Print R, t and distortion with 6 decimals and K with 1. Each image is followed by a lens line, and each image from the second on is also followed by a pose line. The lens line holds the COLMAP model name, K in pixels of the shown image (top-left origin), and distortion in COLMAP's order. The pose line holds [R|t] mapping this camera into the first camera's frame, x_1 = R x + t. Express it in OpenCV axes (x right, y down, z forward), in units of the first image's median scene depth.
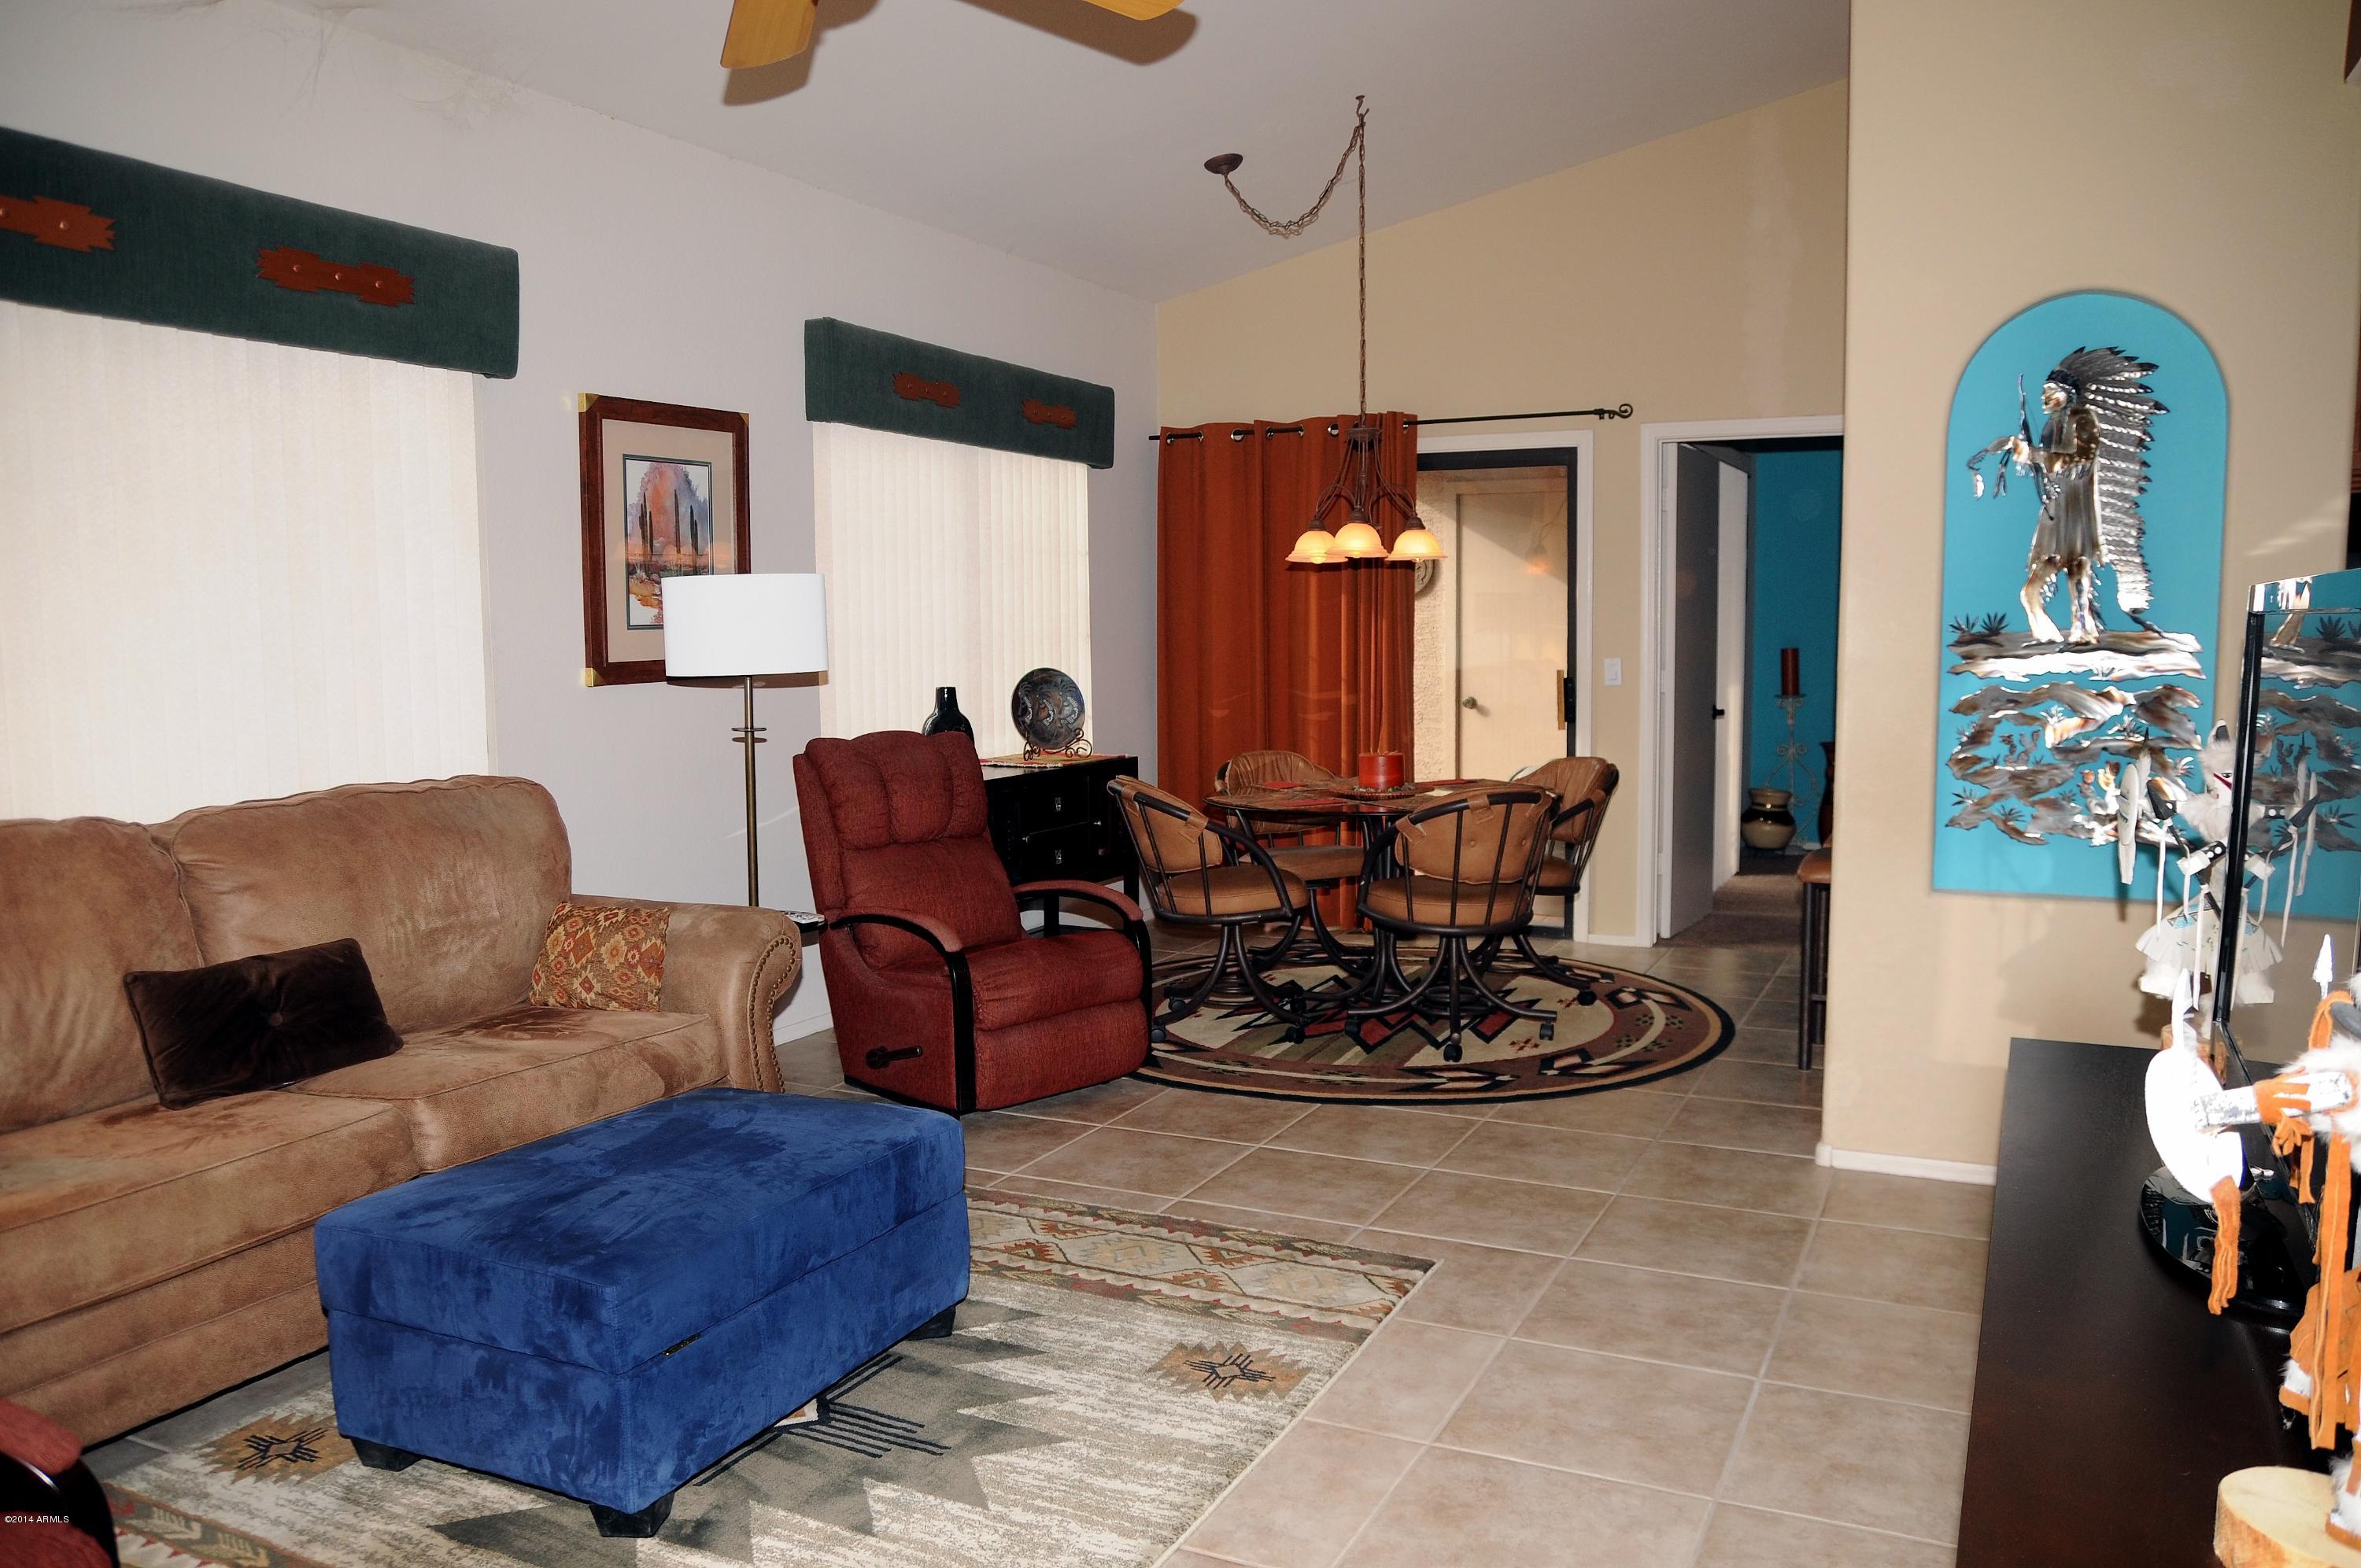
lens RADIAL K [[1727.1, 0, 1183.1], [0, 1727.1, 786.3], [0, 0, 1]] dist [-0.128113, 0.106566]
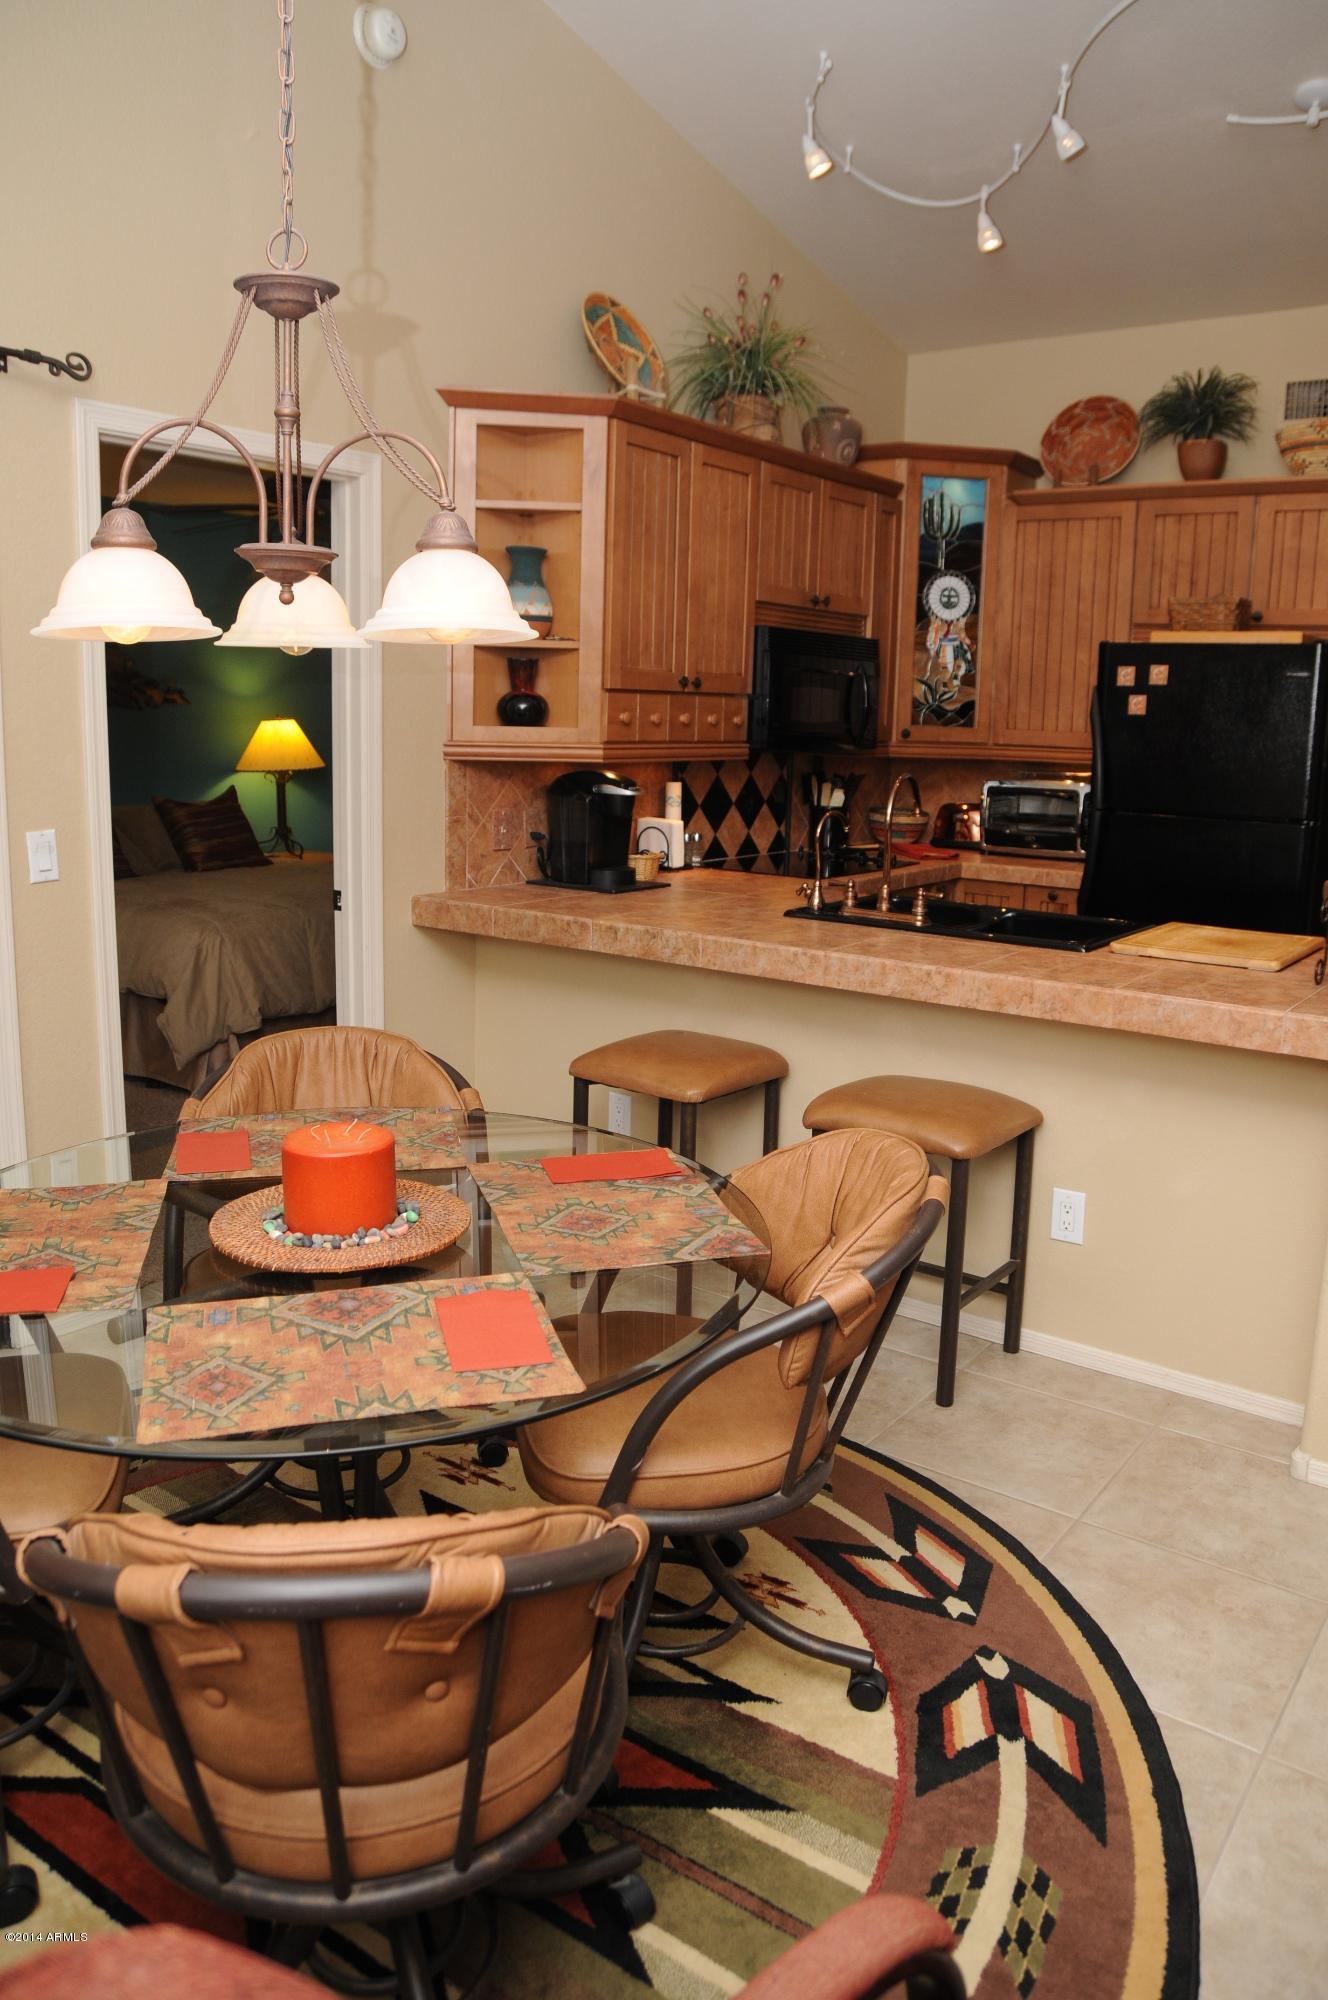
lens RADIAL K [[1463.3, 0, 686.4], [0, 1463.3, 971.8], [0, 0, 1]] dist [-0.128113, 0.106566]
pose [[0.174530, -0.168283, 0.970165, -0.261169], [0.069669, 0.984928, 0.158310, -0.141827], [-0.982184, 0.039961, 0.183624, 1.137916]]
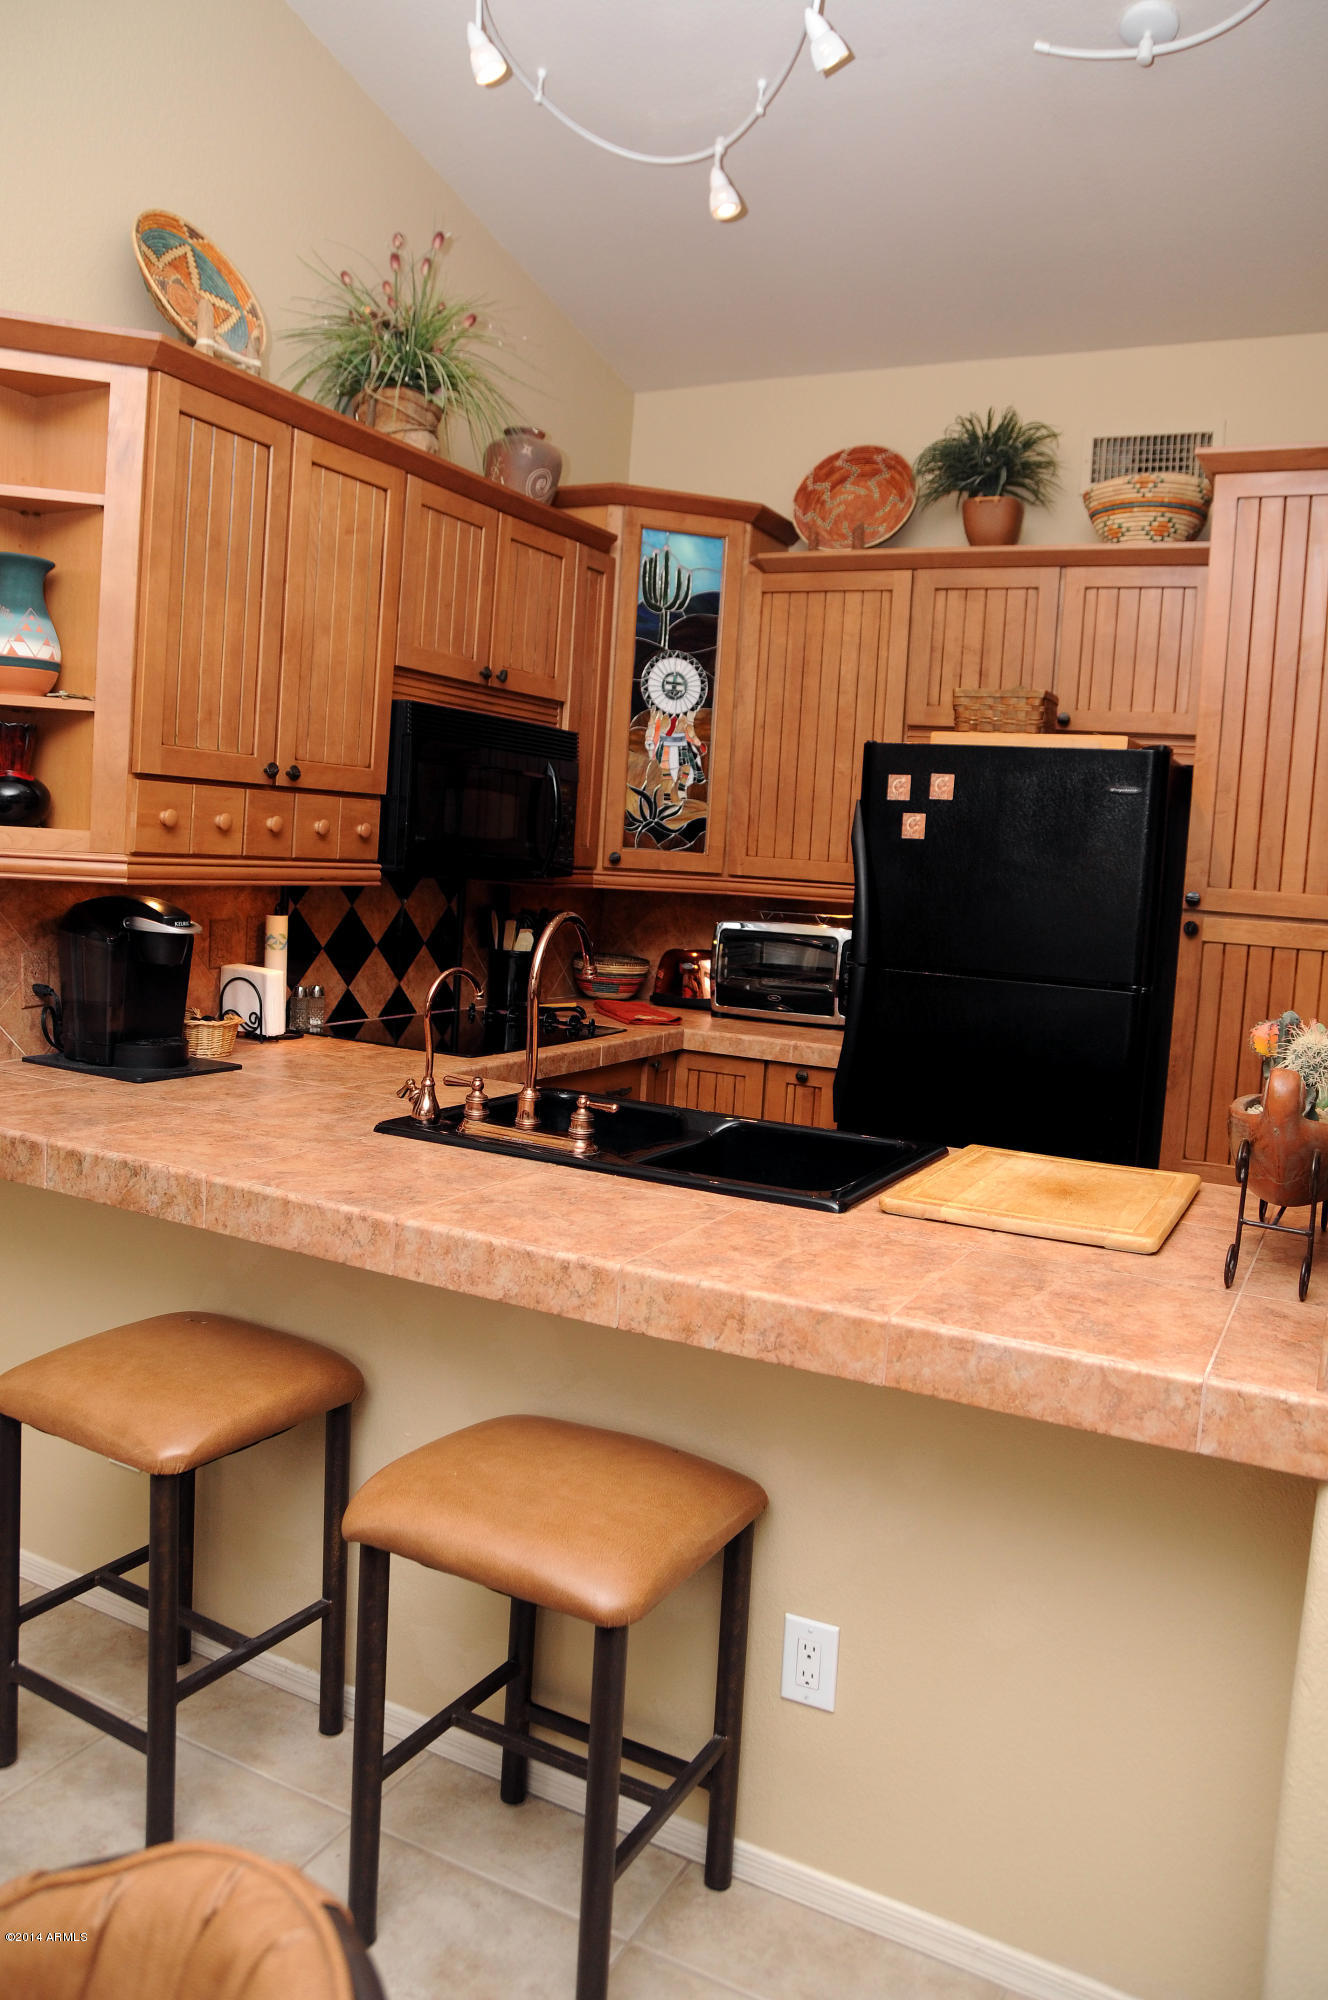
lens RADIAL K [[1463.3, 0, 686.5], [0, 1463.3, 974.9], [0, 0, 1]] dist [-0.128113, 0.106566]
pose [[0.021046, -0.080941, 0.996497, 0.062931], [0.036049, 0.996131, 0.080149, -0.131053], [-0.999128, 0.034236, 0.023883, 1.106261]]
